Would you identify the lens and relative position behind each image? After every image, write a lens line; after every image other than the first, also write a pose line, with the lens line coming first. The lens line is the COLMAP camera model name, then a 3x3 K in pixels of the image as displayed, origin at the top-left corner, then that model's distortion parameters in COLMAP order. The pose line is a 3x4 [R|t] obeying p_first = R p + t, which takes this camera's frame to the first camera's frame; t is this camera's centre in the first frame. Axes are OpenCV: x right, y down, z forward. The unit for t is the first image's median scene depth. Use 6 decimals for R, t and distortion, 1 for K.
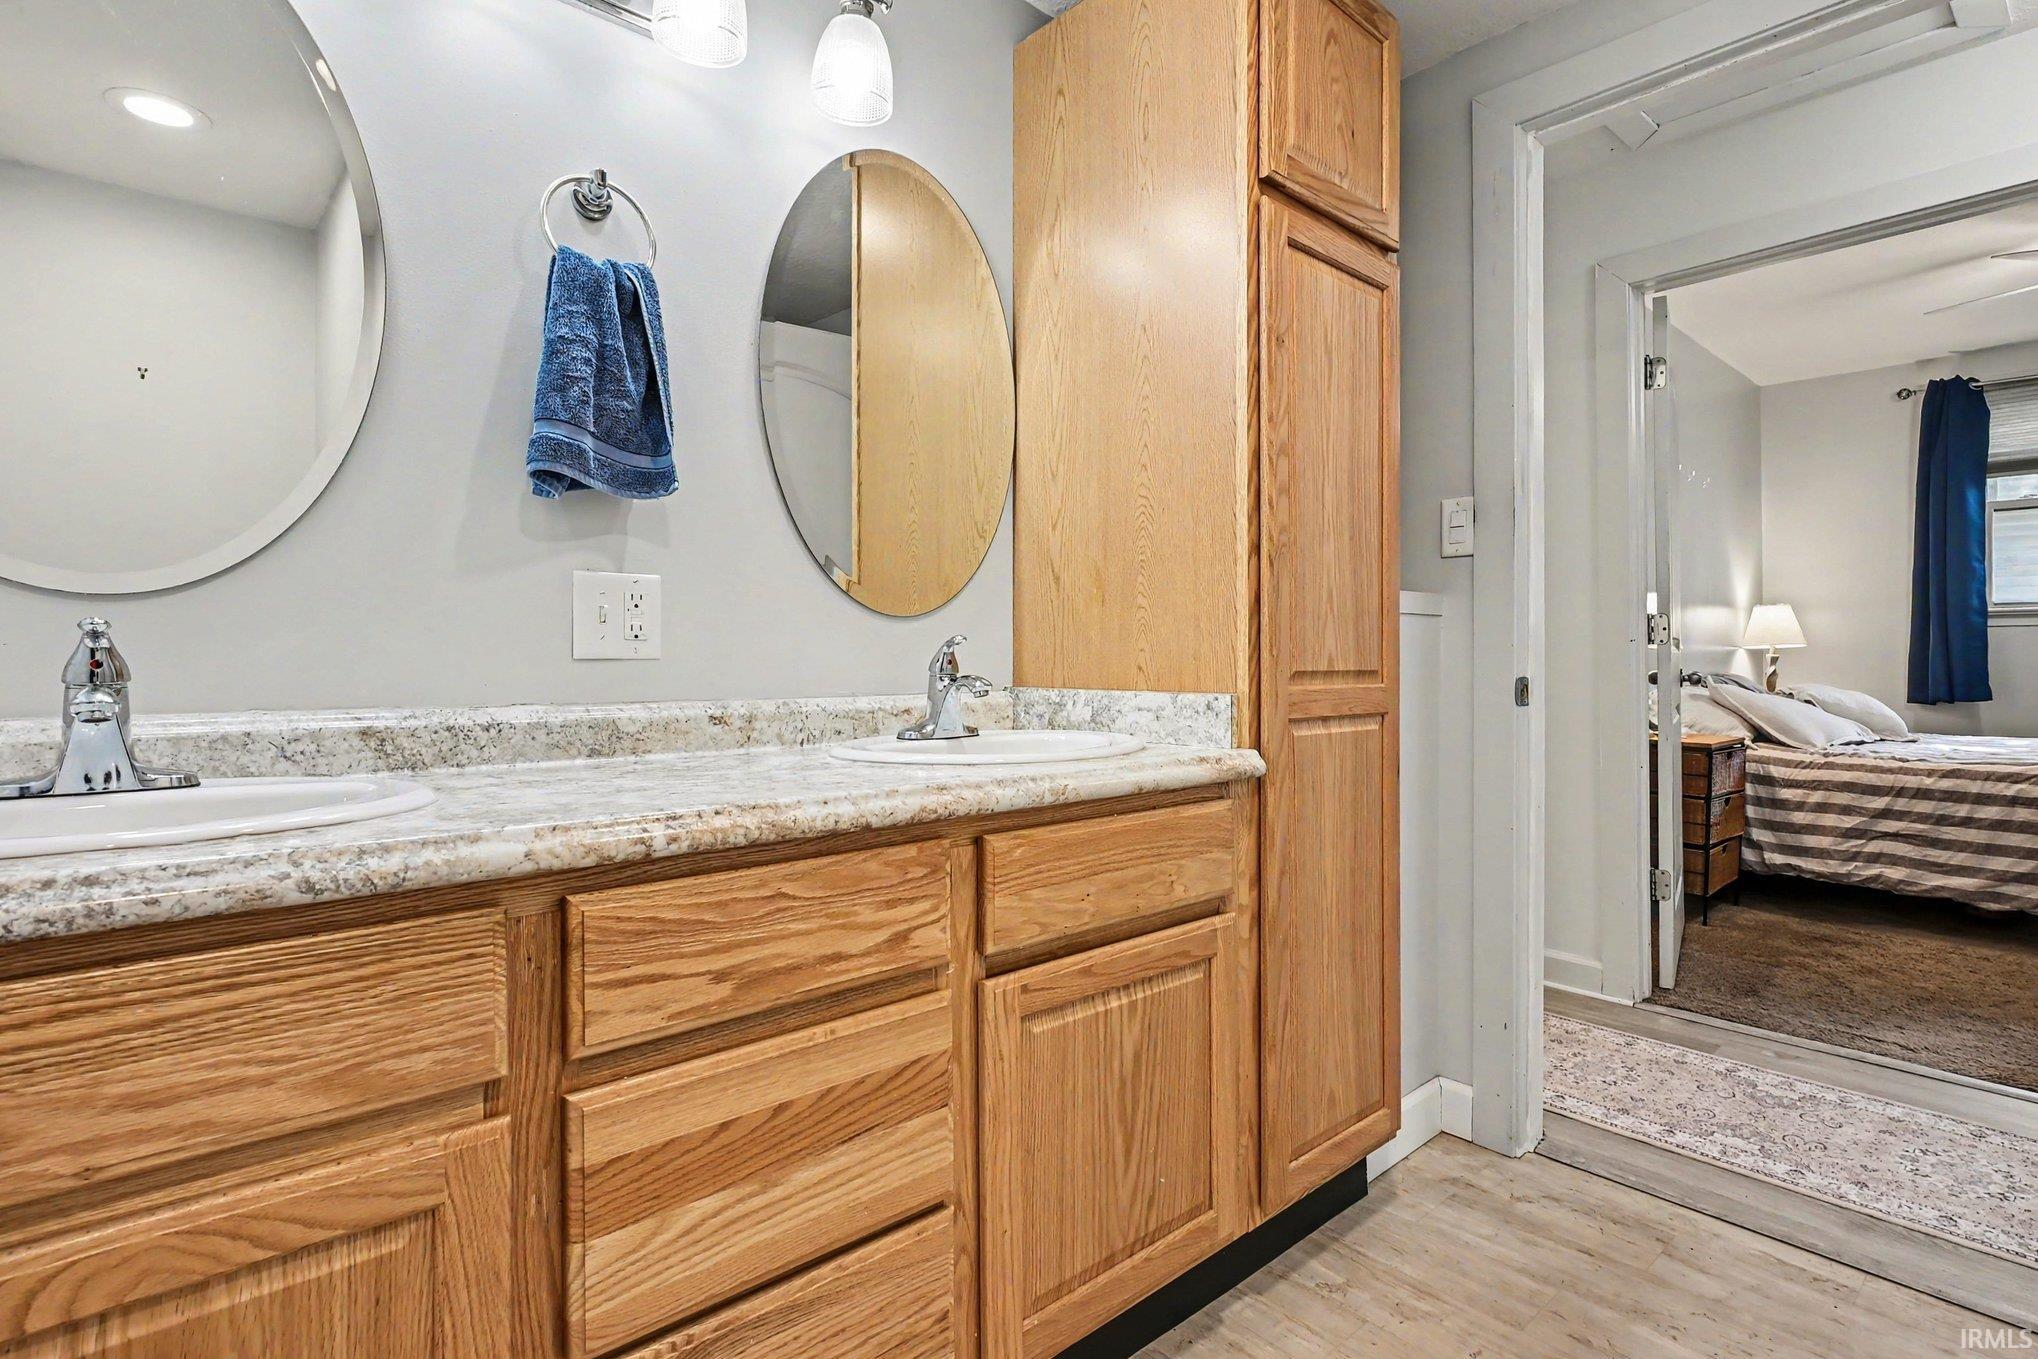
lens RADIAL K [[1006.4, 0, 1019.0], [0, 1006.4, 679.5], [0, 0, 1]] dist [-0.003039, -0.000863]
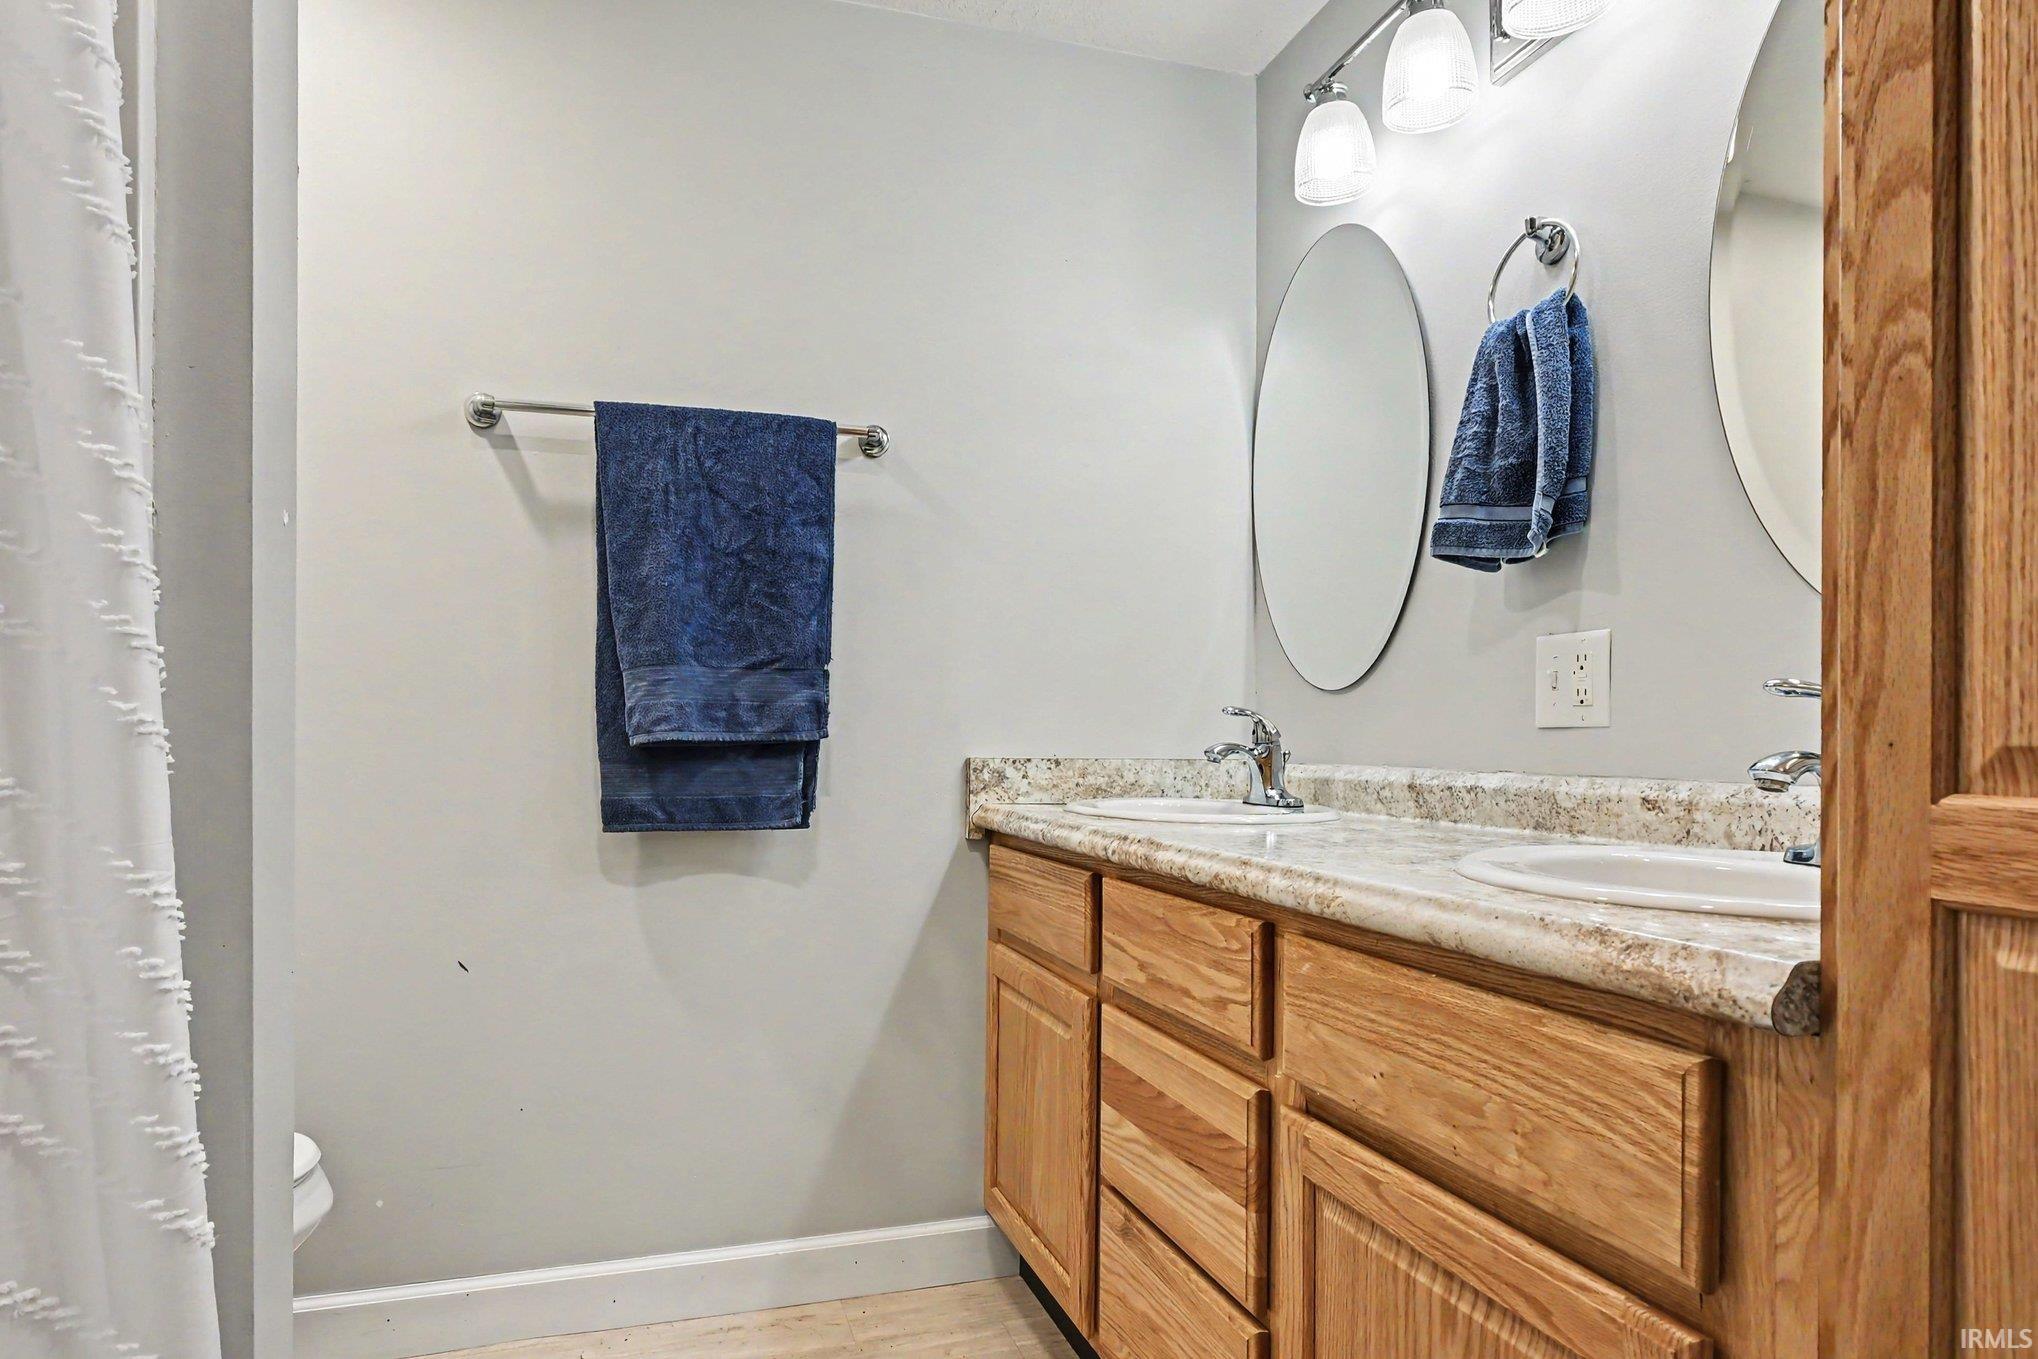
lens RADIAL K [[1231.0, 0, 1024.1], [0, 1231.0, 742.1], [0, 0, 1]] dist [0.005753, 0.000295]
pose [[-0.410662, 0.003035, -0.911783, 0.880712], [-0.019436, 0.999738, 0.012082, -0.011401], [0.911581, 0.022683, -0.410495, 1.075733]]
